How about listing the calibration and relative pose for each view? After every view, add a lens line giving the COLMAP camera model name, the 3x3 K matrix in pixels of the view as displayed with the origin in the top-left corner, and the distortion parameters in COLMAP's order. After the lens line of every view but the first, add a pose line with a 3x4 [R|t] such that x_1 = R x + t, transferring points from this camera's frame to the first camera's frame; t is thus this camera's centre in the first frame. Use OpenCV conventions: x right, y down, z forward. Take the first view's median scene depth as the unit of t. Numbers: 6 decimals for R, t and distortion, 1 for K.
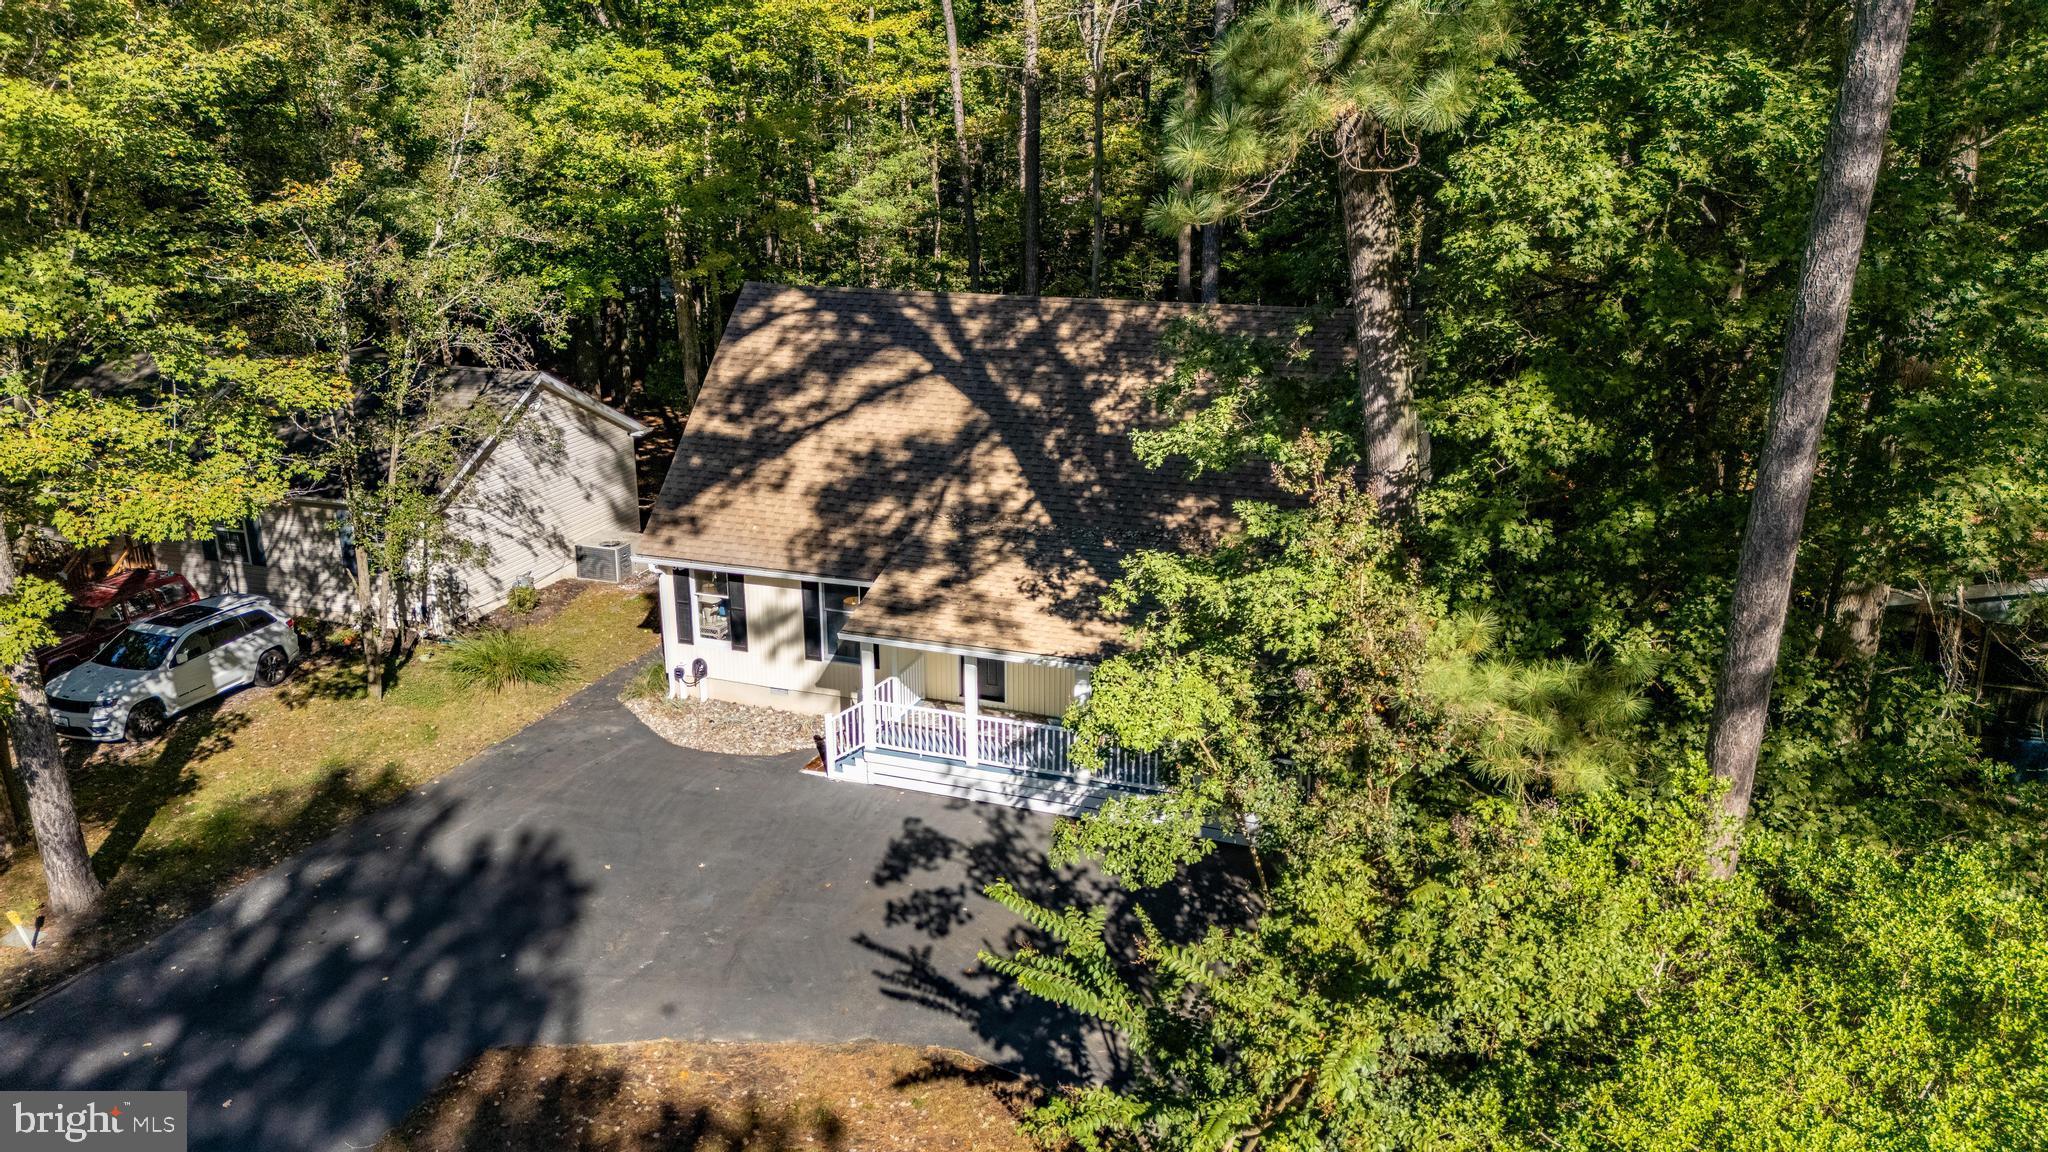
lens RADIAL K [[1276.5, 0, 1026.2], [0, 1276.5, 564.4], [0, 0, 1]] dist [0.007044, 0.000235]
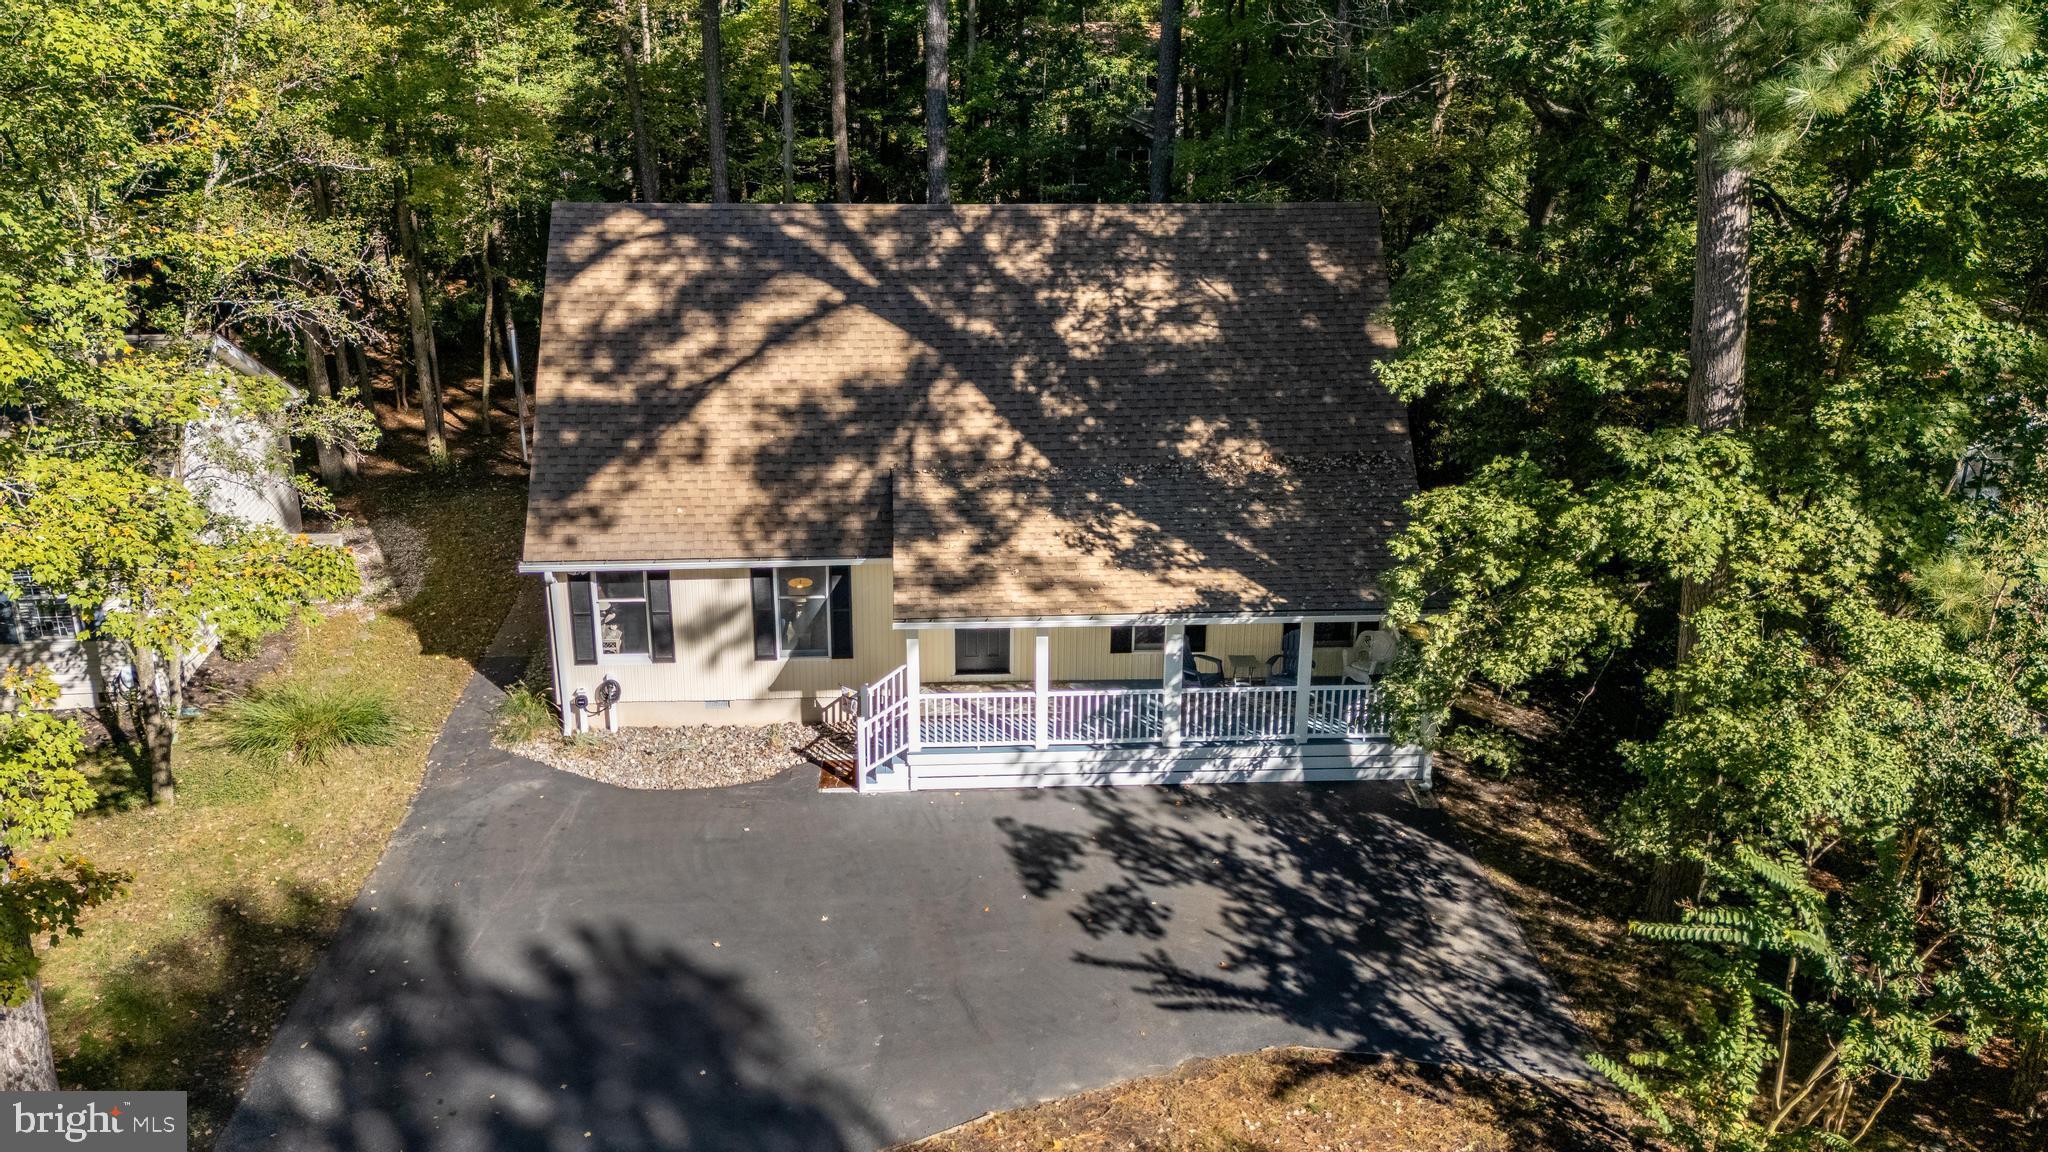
lens RADIAL K [[1468.6, 0, 1024.0], [0, 1468.6, 576.0], [0, 0, 1]] dist [-0.000306, -0.002501]
pose [[0.934071, -0.136231, 0.330079, -0.324861], [0.113862, 0.989743, 0.086279, -0.043934], [-0.338447, -0.043007, 0.940002, 0.044345]]
